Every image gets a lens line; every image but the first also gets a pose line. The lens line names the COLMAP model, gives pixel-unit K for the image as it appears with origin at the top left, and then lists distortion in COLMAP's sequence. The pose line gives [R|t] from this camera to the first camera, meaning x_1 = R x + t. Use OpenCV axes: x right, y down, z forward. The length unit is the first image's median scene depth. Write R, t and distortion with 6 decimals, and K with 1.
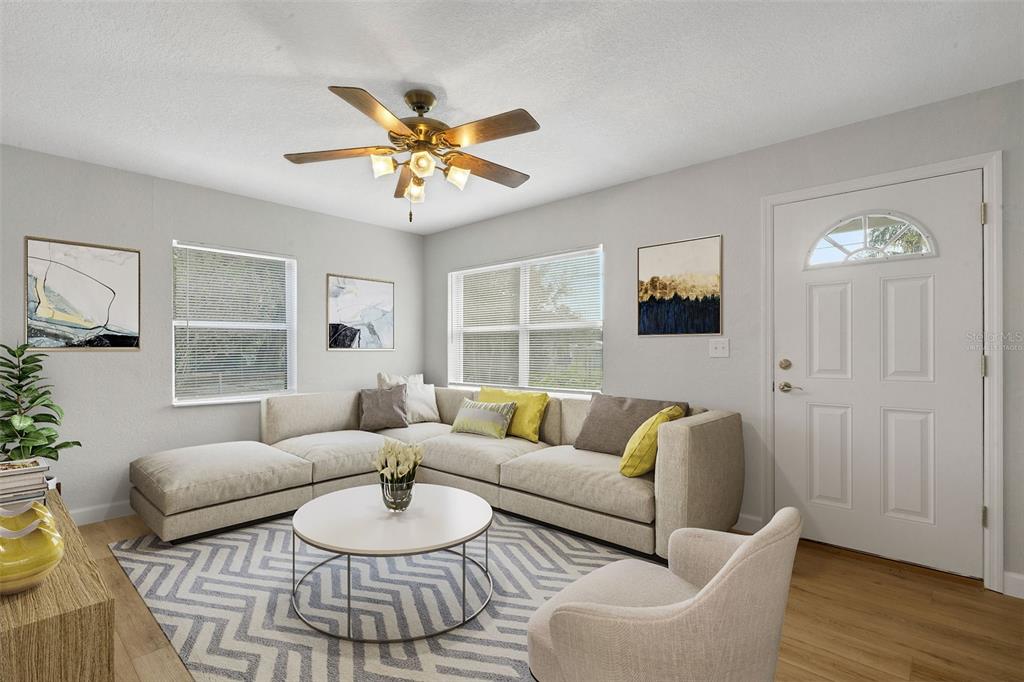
lens RADIAL K [[454.9, 0, 512.0], [0, 454.9, 341.0], [0, 0, 1]] dist [0.000168, 0.000022]
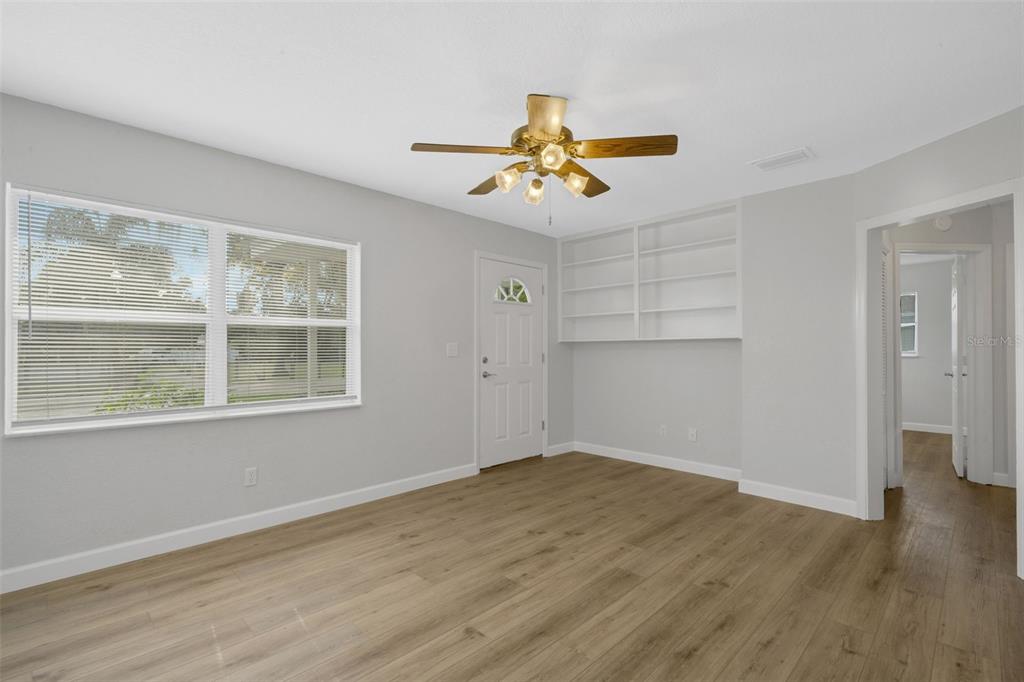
lens RADIAL K [[454.9, 0, 512.0], [0, 454.9, 341.0], [0, 0, 1]] dist [0.000168, 0.000022]
pose [[0.082960, 0.014333, 0.996450, -0.961300], [-0.019552, 0.999728, -0.012752, 0.003105], [-0.996361, -0.018425, 0.083217, 0.778498]]
